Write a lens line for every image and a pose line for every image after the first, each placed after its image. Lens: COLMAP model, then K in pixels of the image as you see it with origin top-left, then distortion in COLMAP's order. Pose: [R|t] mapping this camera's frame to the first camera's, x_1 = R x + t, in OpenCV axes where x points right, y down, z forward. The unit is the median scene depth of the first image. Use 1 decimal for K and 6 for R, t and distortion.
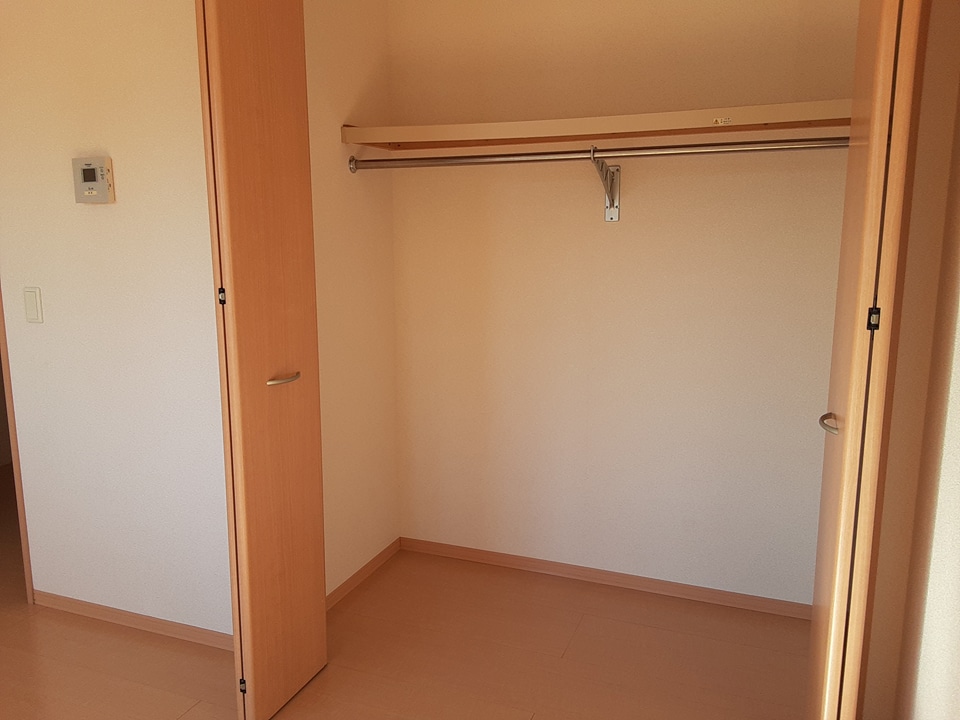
lens RADIAL K [[771.6, 0, 457.9], [0, 771.6, 384.5], [0, 0, 1]] dist [0.069251, -0.106612]
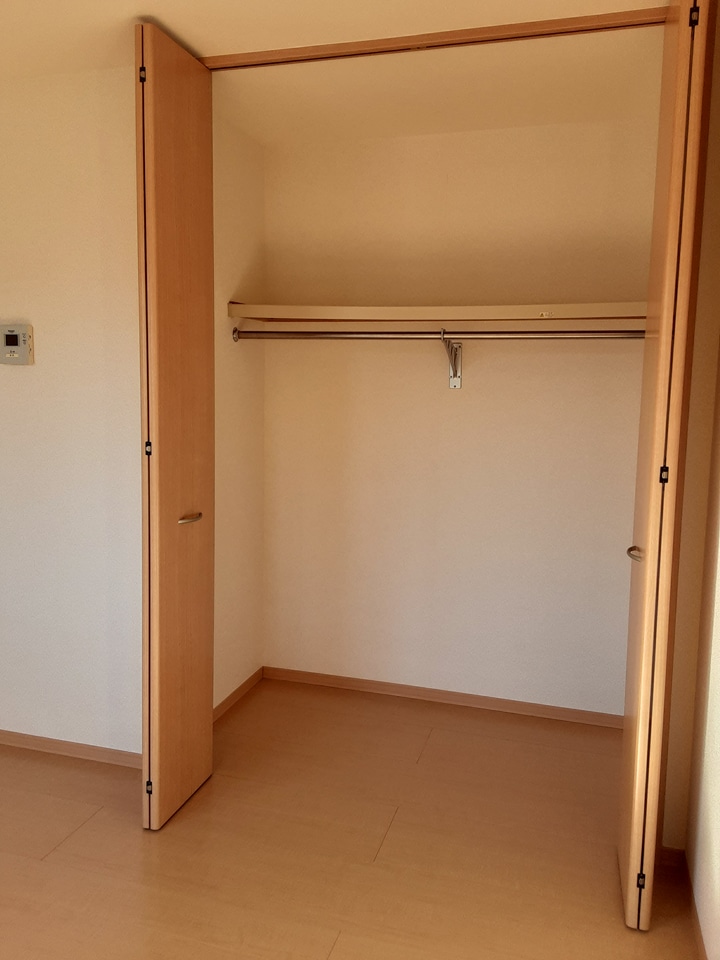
lens RADIAL K [[771.6, 0, 360.0], [0, 771.6, 480.0], [0, 0, 1]] dist [0.069251, -0.106612]
pose [[0.993779, 0.010754, 0.110849, -0.089560], [-0.003304, 0.997736, -0.067173, 0.011228], [-0.111320, 0.066389, 0.991565, -0.176430]]
